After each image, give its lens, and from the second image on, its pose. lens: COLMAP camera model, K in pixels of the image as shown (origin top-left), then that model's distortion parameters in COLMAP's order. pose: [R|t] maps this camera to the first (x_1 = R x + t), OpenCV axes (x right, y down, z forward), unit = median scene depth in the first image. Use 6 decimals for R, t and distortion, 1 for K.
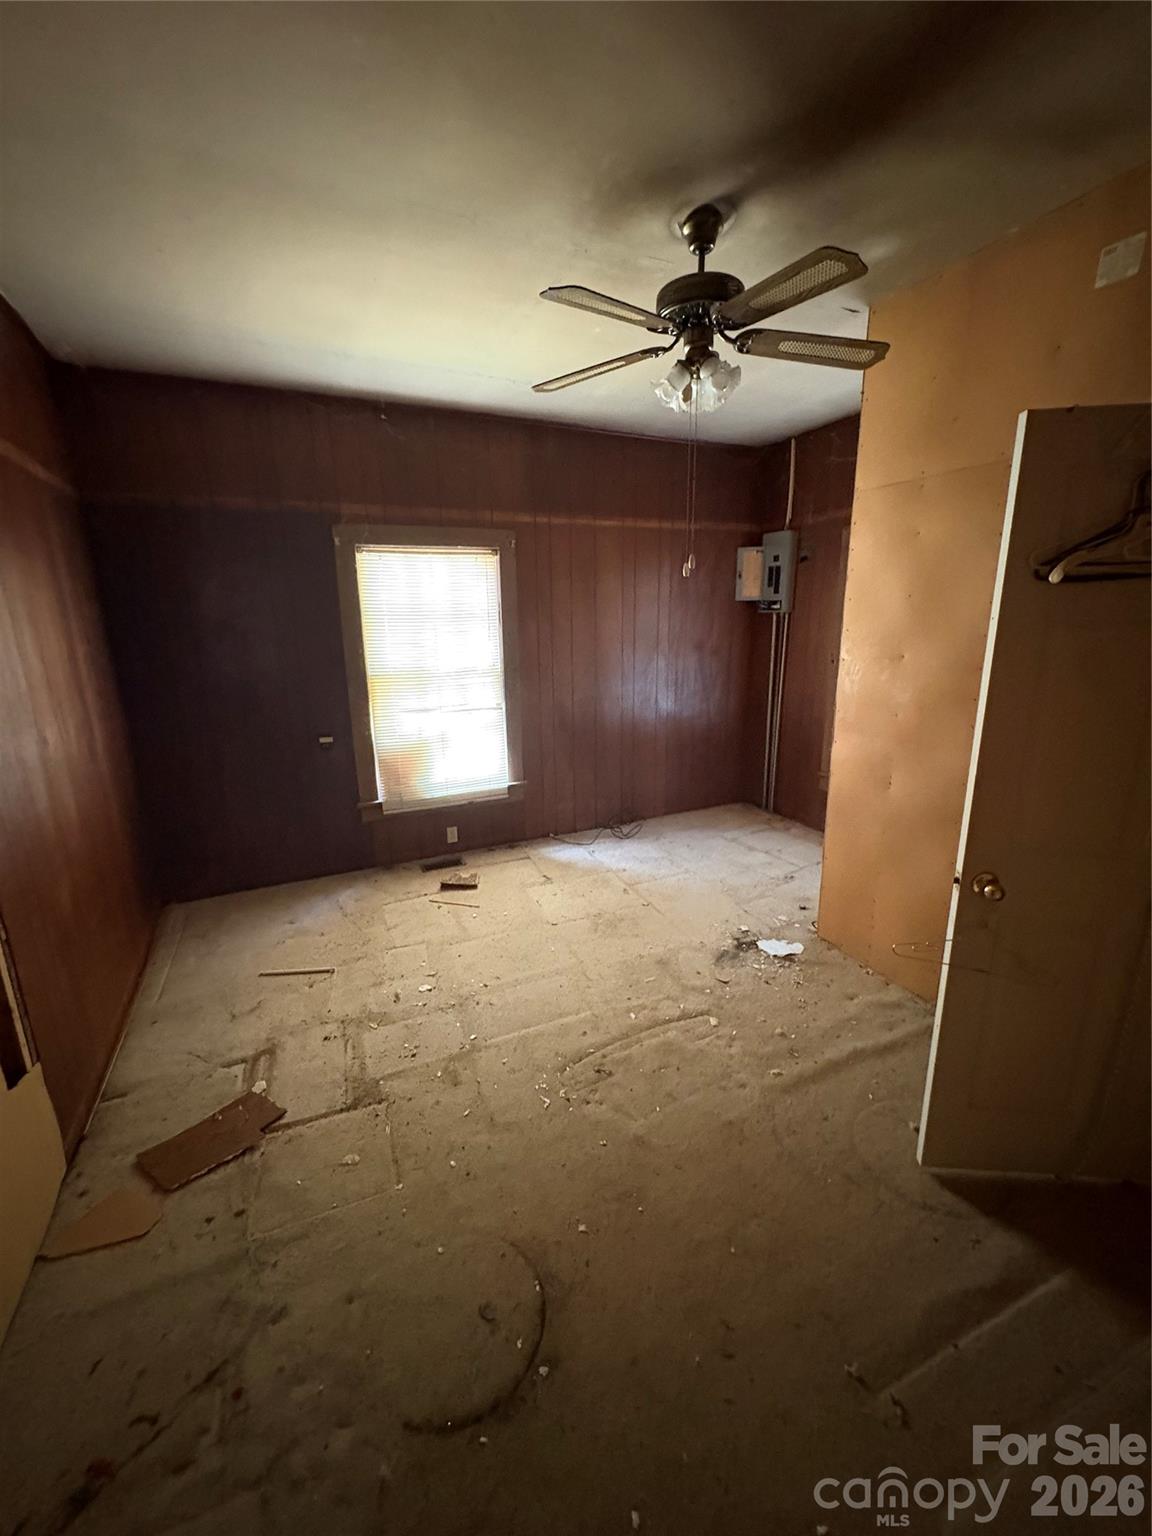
lens RADIAL K [[614.6, 0, 575.1], [0, 614.6, 767.2], [0, 0, 1]] dist [0.000274, 0.000012]
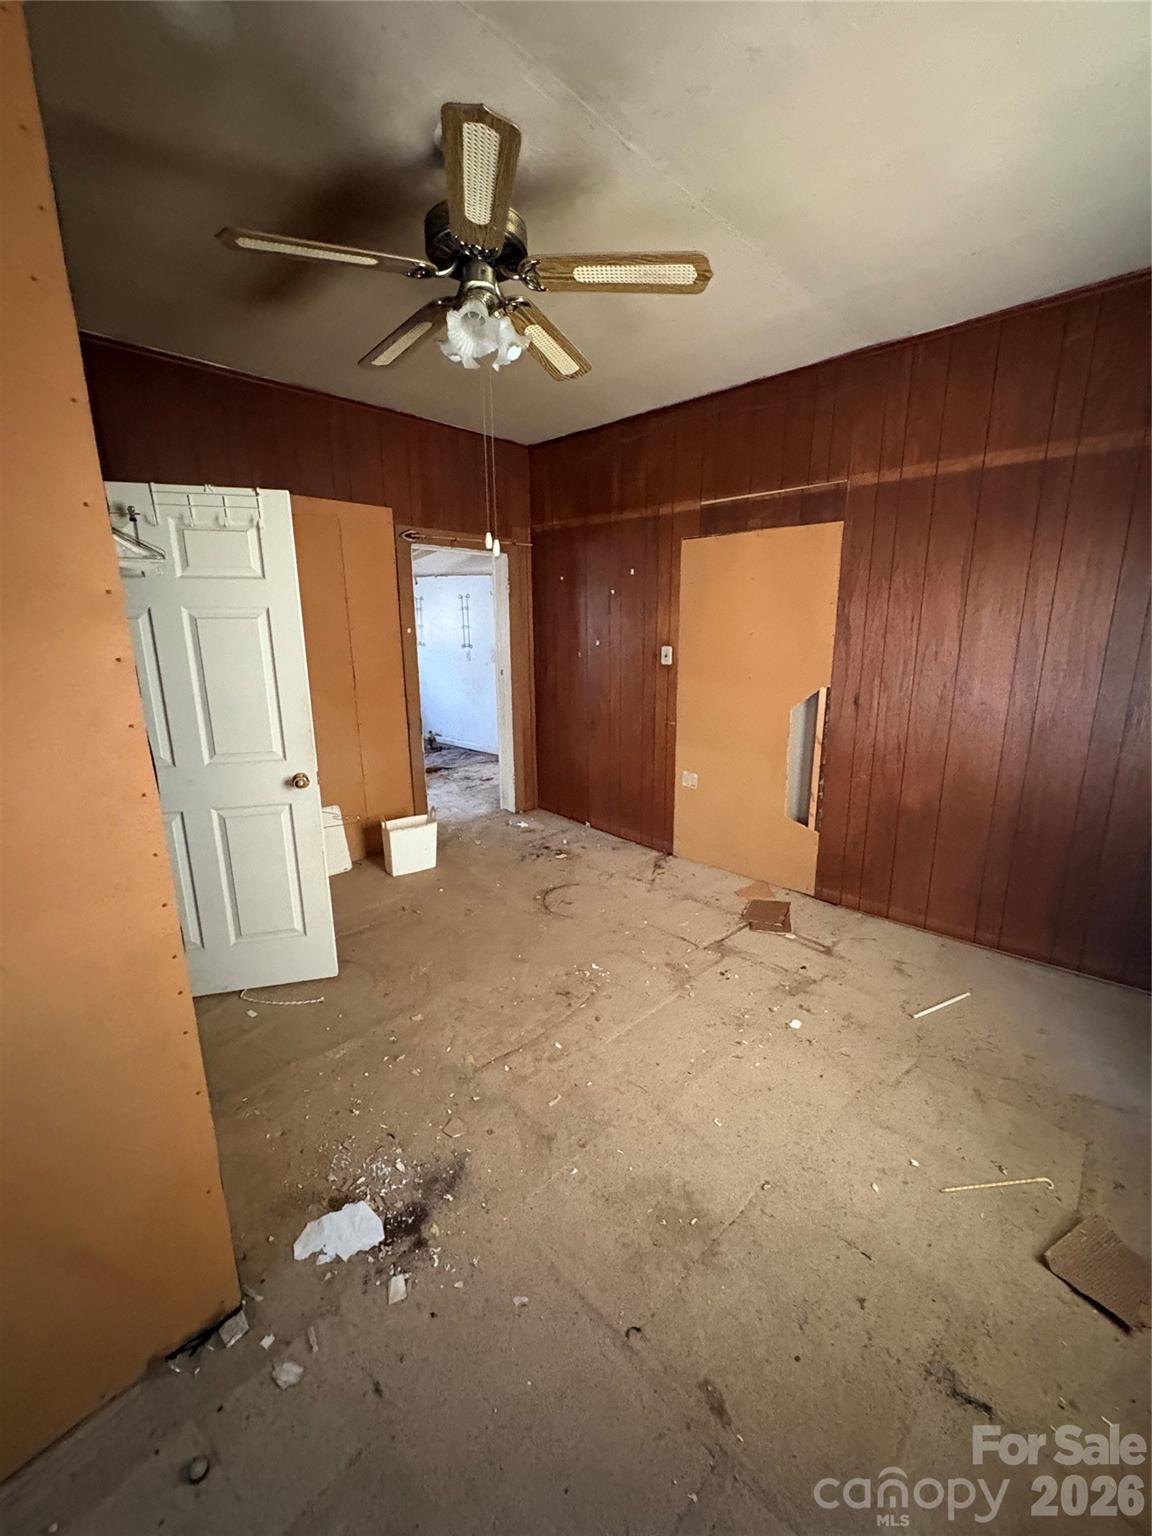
lens RADIAL K [[614.6, 0, 574.8], [0, 614.6, 762.0], [0, 0, 1]] dist [0.000274, 0.000012]
pose [[-0.932870, 0.108623, -0.343444, 0.340462], [-0.061399, 0.891547, 0.448747, -0.383134], [0.354941, 0.439710, -0.825029, 1.589718]]
